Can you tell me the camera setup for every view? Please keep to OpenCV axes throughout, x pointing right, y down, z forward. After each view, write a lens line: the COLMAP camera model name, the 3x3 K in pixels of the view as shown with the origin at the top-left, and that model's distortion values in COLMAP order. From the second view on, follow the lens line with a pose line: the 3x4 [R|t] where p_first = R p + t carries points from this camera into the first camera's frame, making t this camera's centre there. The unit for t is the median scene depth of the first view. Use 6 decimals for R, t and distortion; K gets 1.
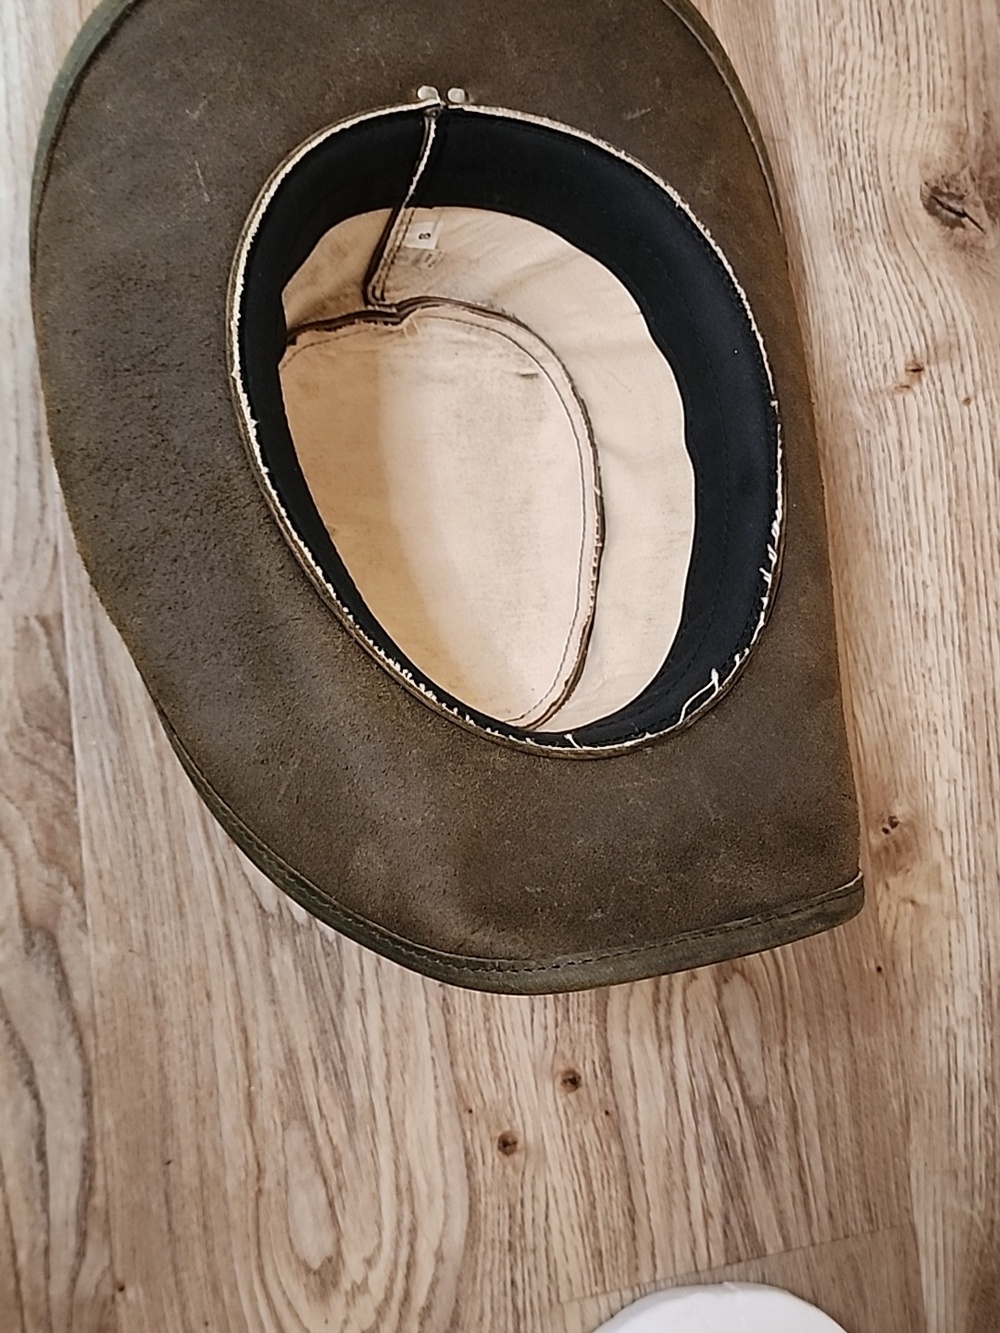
lens RADIAL K [[1461.4, 0, 529.4], [0, 1461.4, 657.1], [0, 0, 1]] dist [0.127696, -0.746794]
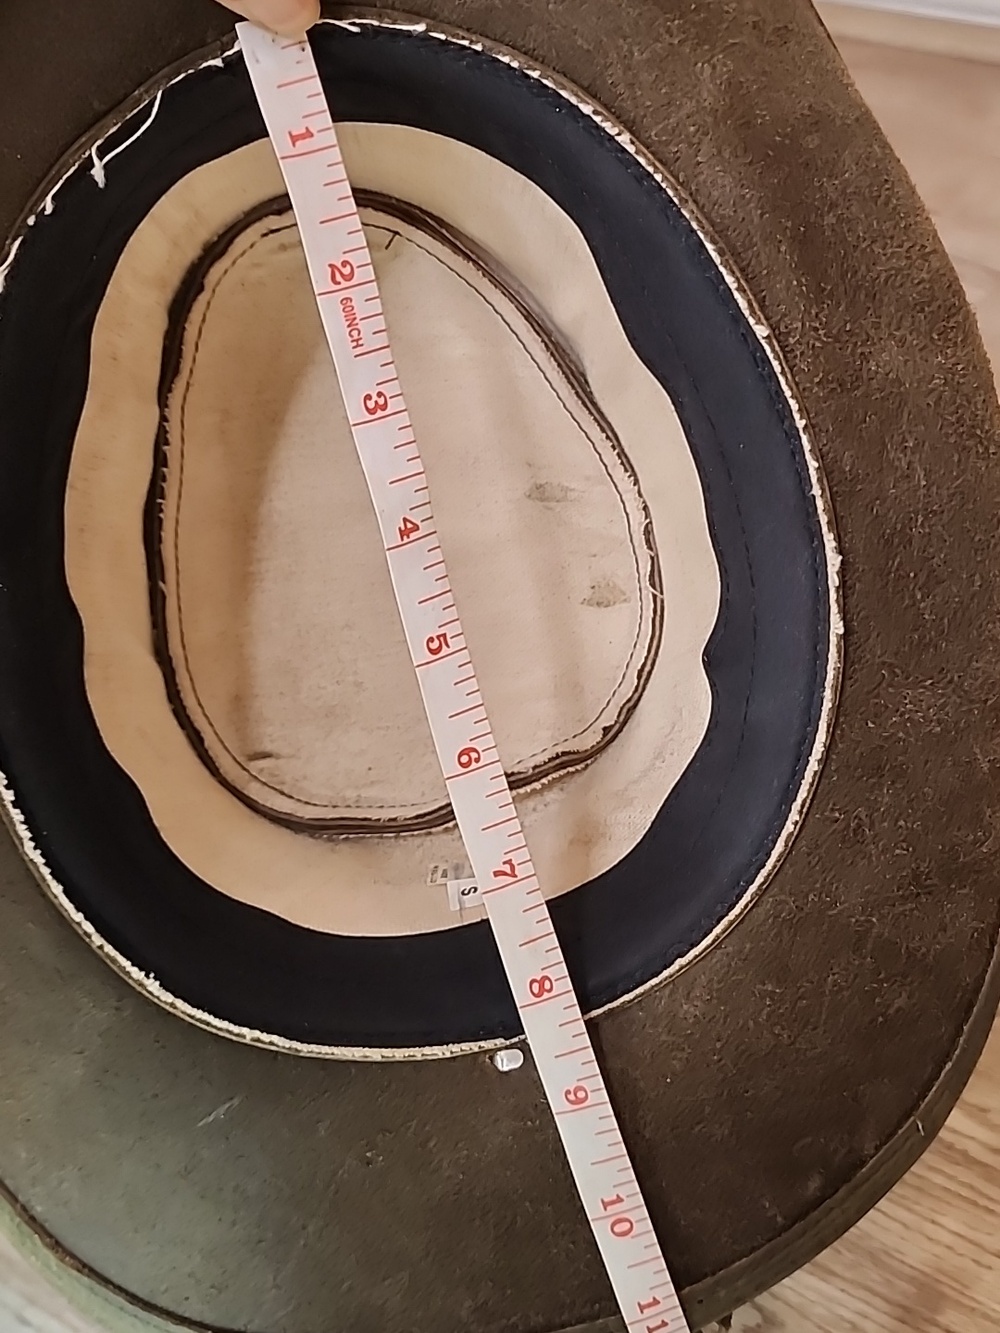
lens RADIAL K [[1461.4, 0, 529.4], [0, 1461.4, 657.1], [0, 0, 1]] dist [0.127696, -0.746794]
pose [[-0.875824, 0.066506, -0.478026, 0.253469], [-0.110165, -0.991861, 0.063846, -0.232509], [-0.469889, 0.108579, 0.876022, 0.356532]]
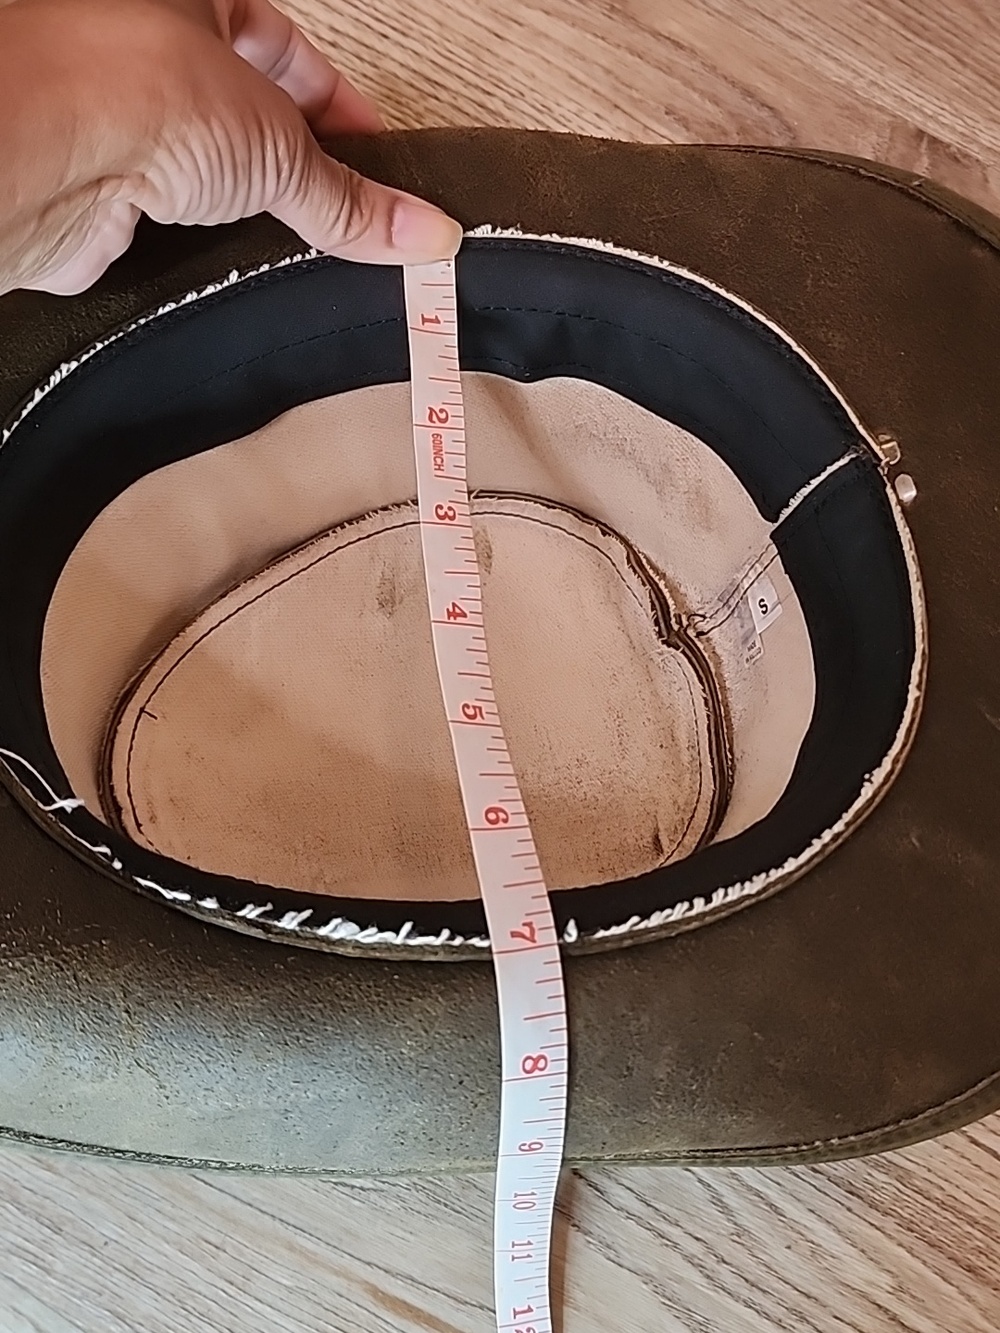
lens RADIAL K [[1461.4, 0, 529.4], [0, 1461.4, 657.1], [0, 0, 1]] dist [0.127696, -0.746794]
pose [[0.099663, 0.660823, -0.743895, 0.529226], [-0.979881, 0.195106, 0.042039, -0.203348], [0.172919, 0.724739, 0.666973, 0.515928]]
